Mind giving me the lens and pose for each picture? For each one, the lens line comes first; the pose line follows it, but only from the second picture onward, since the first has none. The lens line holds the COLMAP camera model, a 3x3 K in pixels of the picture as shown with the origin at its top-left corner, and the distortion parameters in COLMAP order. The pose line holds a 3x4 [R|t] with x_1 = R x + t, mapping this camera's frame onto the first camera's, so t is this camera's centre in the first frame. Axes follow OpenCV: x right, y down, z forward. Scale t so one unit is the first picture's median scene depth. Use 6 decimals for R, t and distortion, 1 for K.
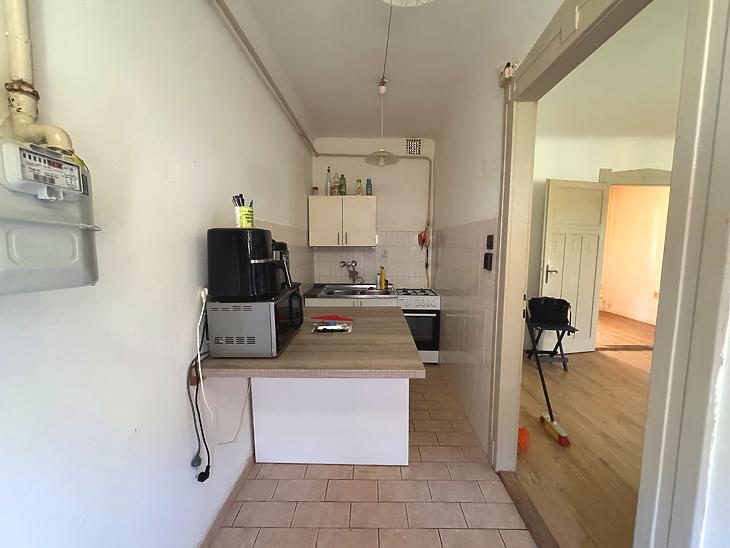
lens RADIAL K [[293.0, 0, 364.9], [0, 293.0, 274.4], [0, 0, 1]] dist [-0.004131, -0.000148]
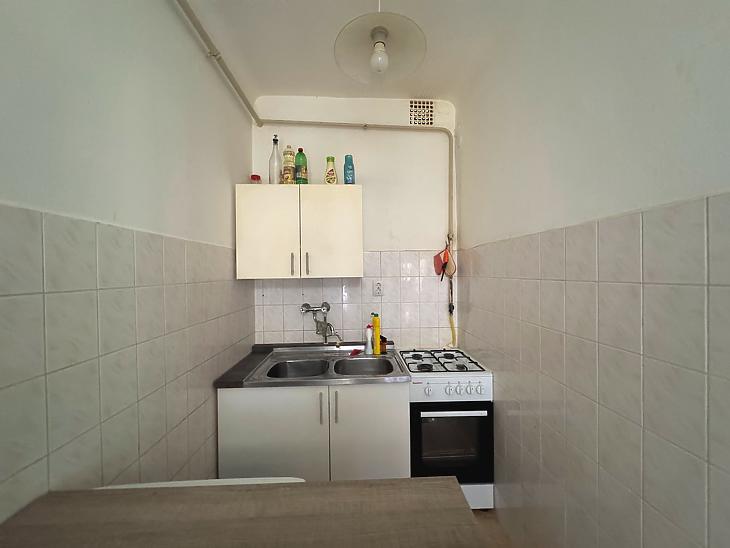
lens RADIAL K [[293.0, 0, 364.9], [0, 293.0, 274.4], [0, 0, 1]] dist [-0.004131, -0.000148]
pose [[0.998485, -0.013975, 0.053224, 0.010742], [0.018743, 0.995752, -0.090153, -0.049513], [-0.051738, 0.091014, 0.994505, 0.436696]]
